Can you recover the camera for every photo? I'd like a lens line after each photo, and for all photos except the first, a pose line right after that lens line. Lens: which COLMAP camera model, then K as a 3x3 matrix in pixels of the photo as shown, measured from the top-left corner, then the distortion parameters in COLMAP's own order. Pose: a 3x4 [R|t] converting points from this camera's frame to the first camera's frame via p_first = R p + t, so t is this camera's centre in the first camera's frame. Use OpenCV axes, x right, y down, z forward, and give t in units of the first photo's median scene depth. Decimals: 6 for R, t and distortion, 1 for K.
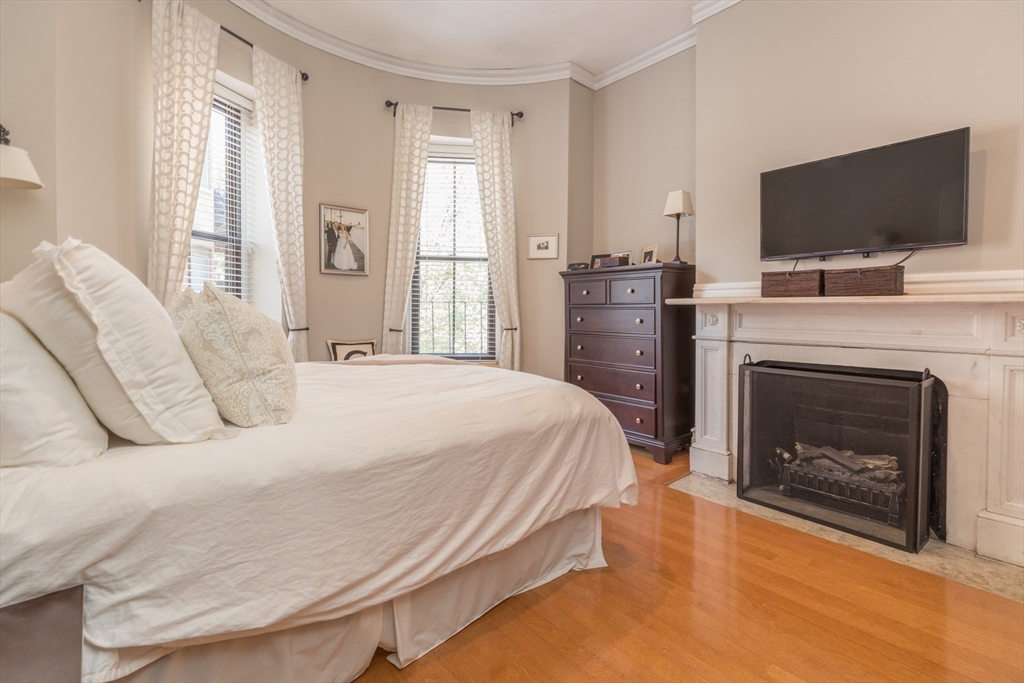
lens RADIAL K [[489.5, 0, 506.2], [0, 489.5, 315.5], [0, 0, 1]] dist [0.012333, -0.000097]
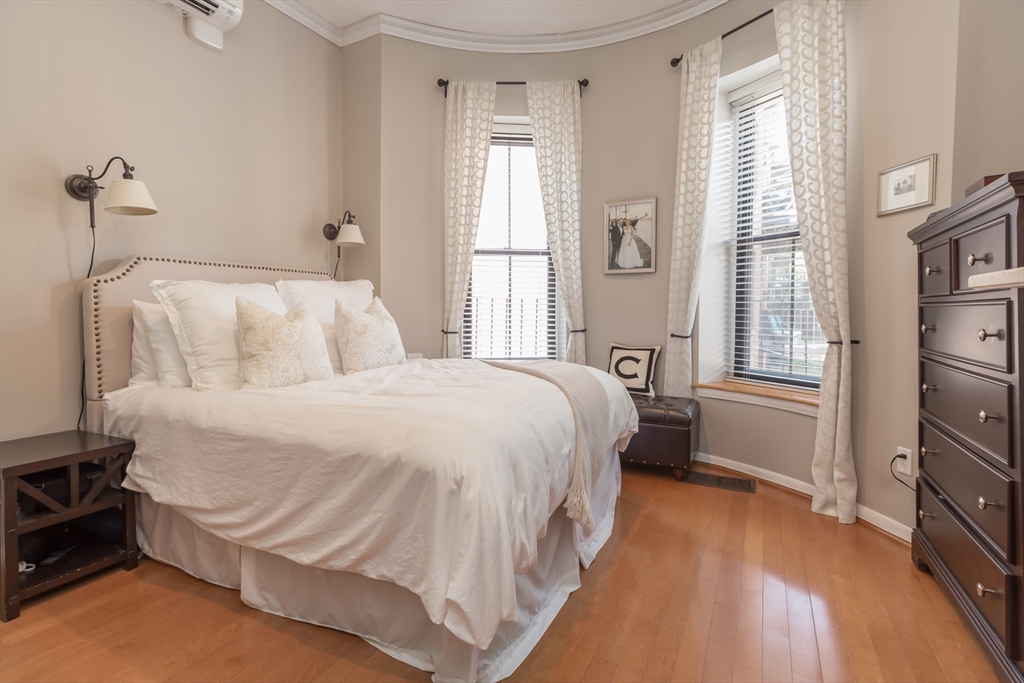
lens RADIAL K [[489.5, 0, 507.2], [0, 489.5, 319.9], [0, 0, 1]] dist [0.012333, -0.000097]
pose [[0.355913, 0.010438, -0.934461, 0.495783], [-0.003842, 0.999946, 0.009706, -0.004402], [0.934511, 0.000136, 0.355934, 0.498925]]
